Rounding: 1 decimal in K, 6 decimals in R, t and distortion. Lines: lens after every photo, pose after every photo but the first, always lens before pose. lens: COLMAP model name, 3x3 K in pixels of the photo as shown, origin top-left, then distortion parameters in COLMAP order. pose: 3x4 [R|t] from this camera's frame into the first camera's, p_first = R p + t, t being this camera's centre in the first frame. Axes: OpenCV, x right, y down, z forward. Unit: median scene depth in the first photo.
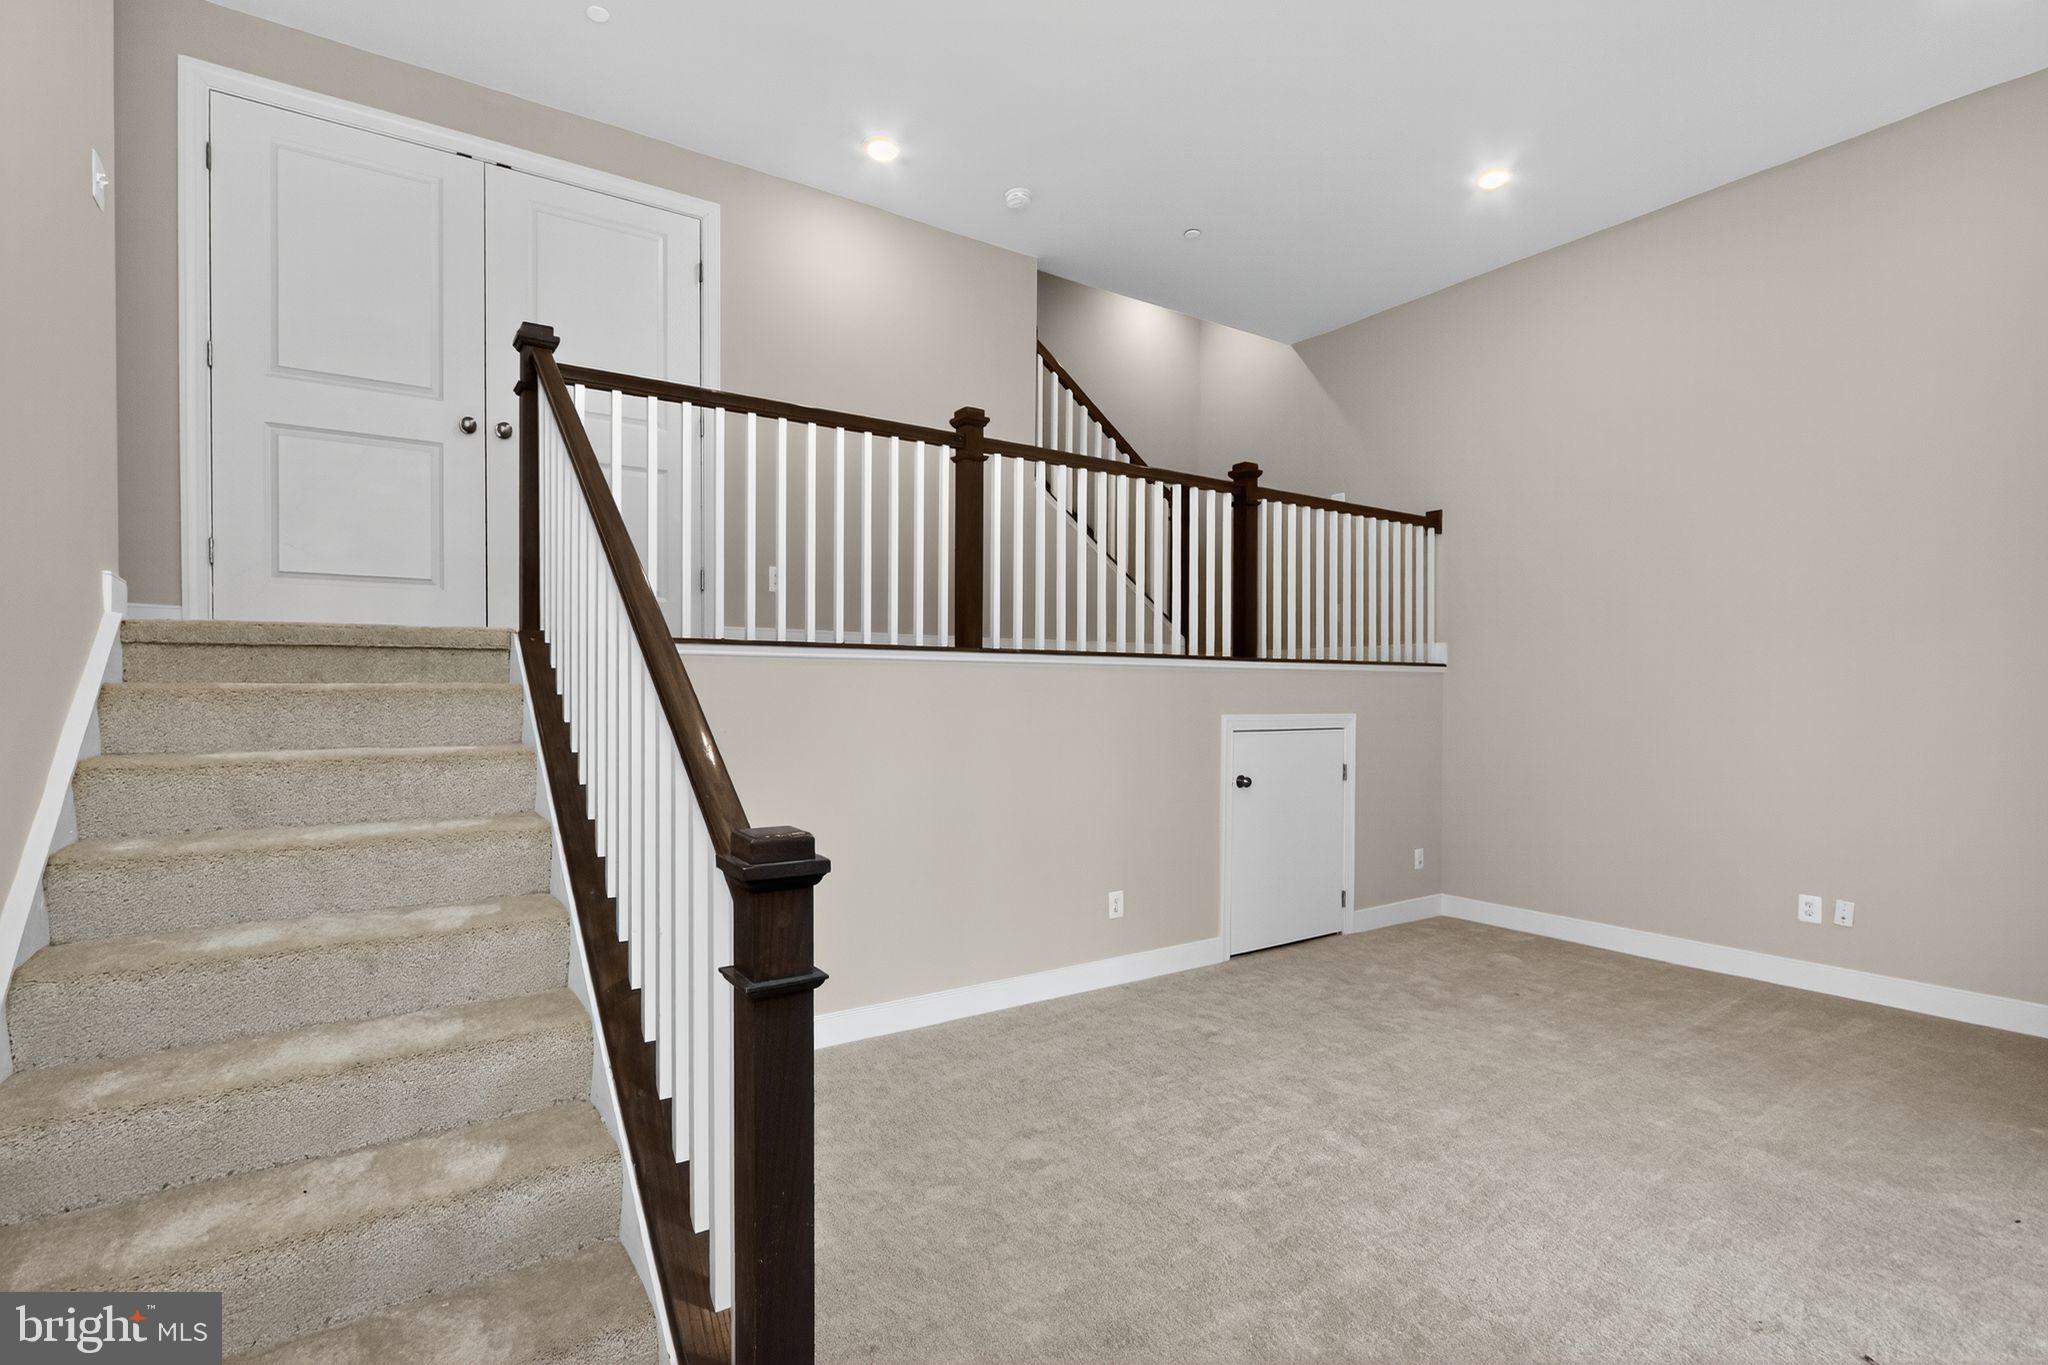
lens RADIAL K [[782.5, 0, 1026.9], [0, 782.5, 691.4], [0, 0, 1]] dist [-0.000860, -0.000057]
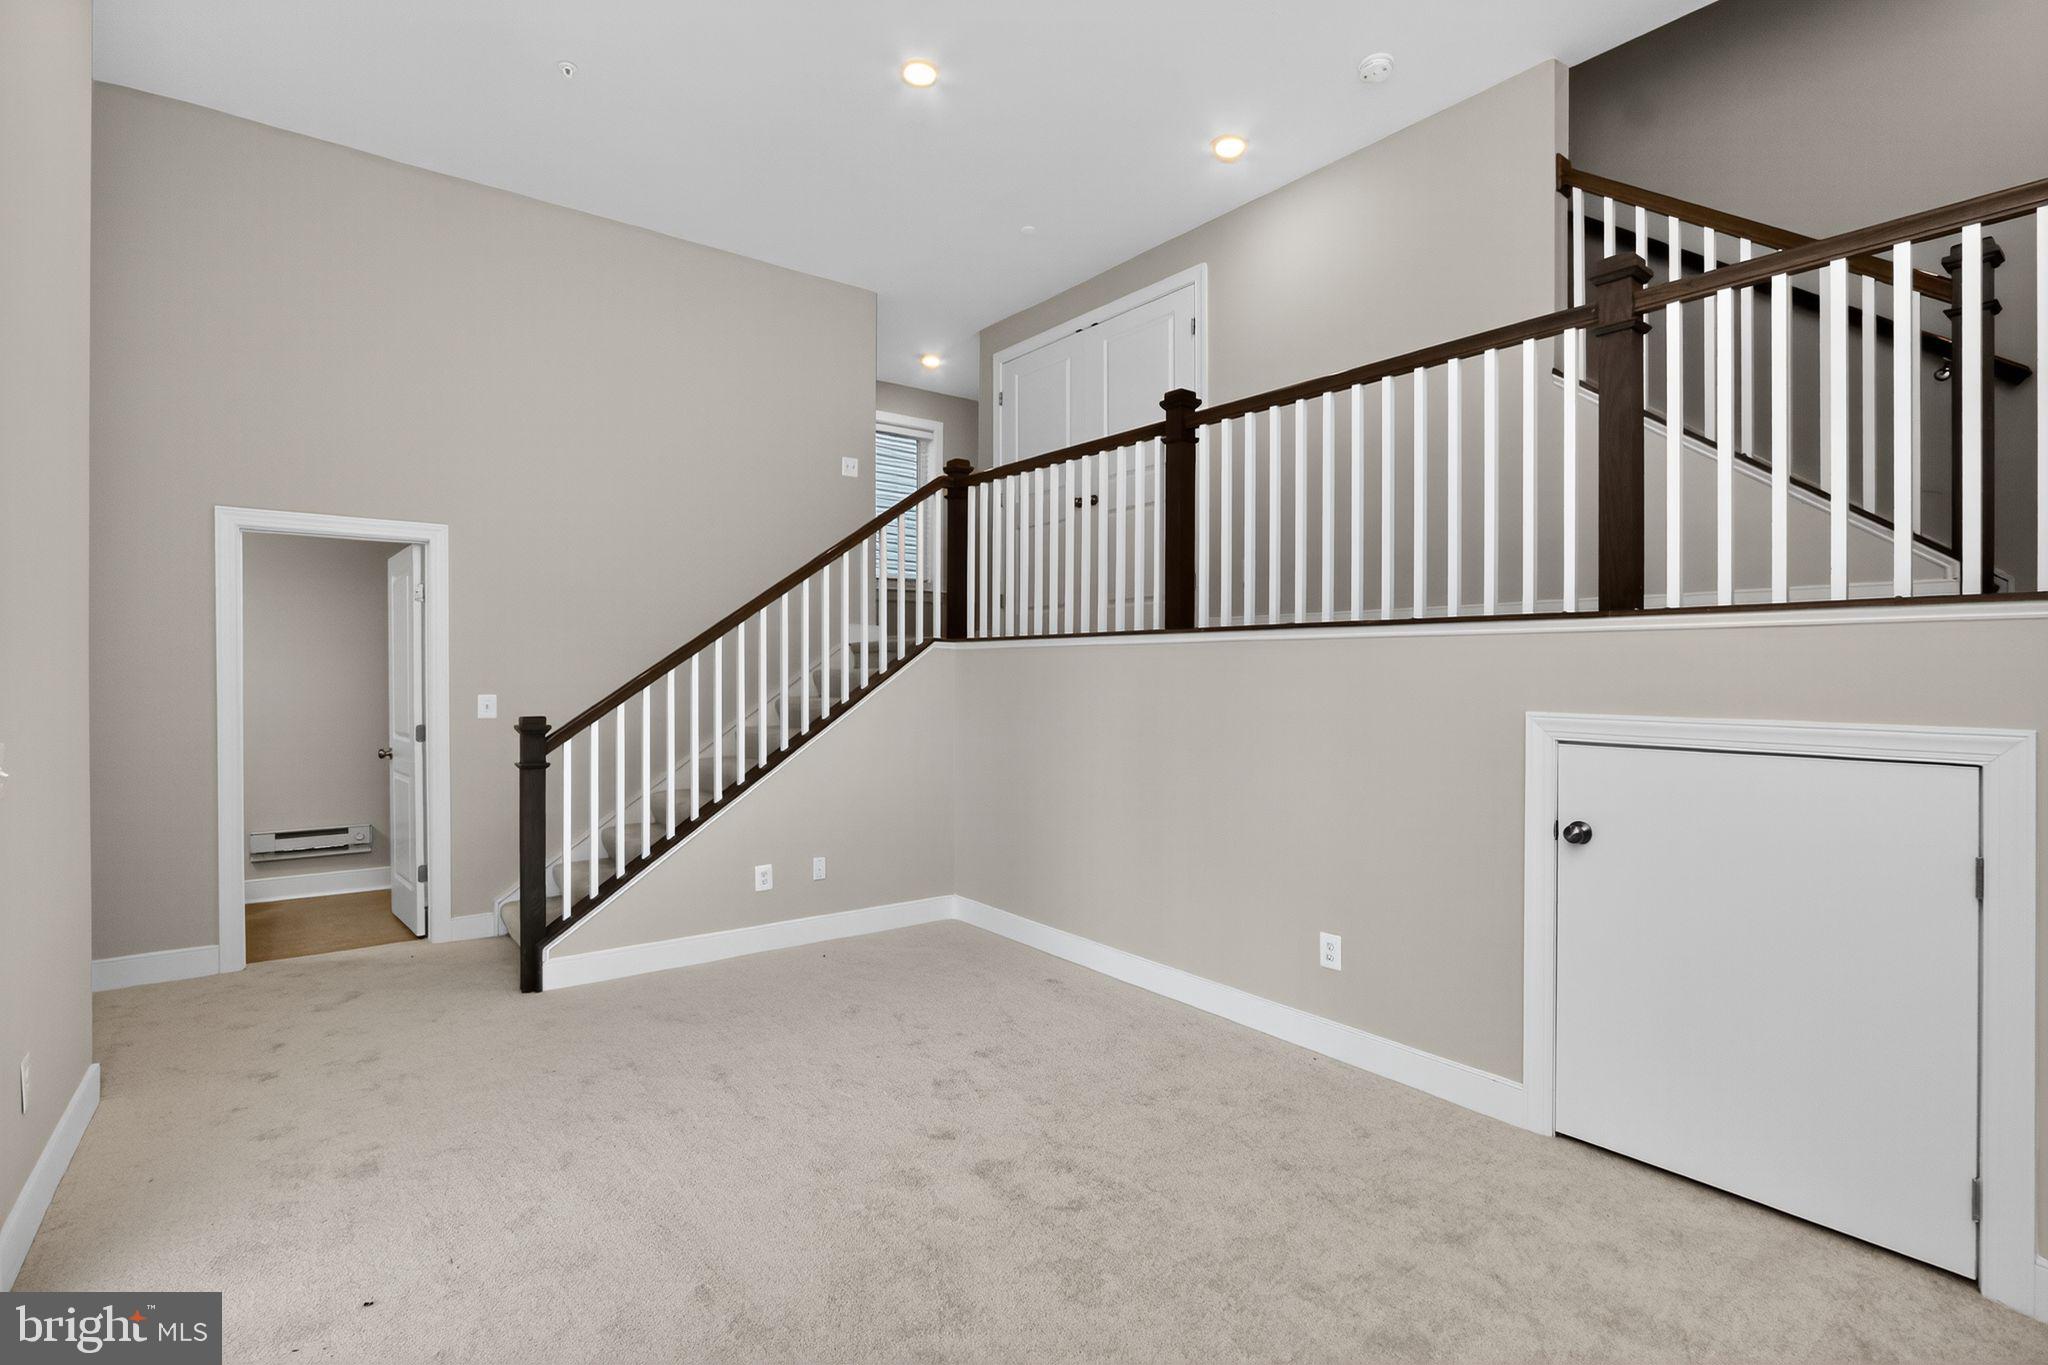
lens RADIAL K [[968.6, 0, 1020.6], [0, 968.6, 658.6], [0, 0, 1]] dist [-0.006047, -0.000470]
pose [[0.149152, -0.016695, -0.988673, 1.010354], [-0.004628, 0.999835, -0.017581, 0.004382], [0.988803, 0.007198, 0.149050, 0.557239]]
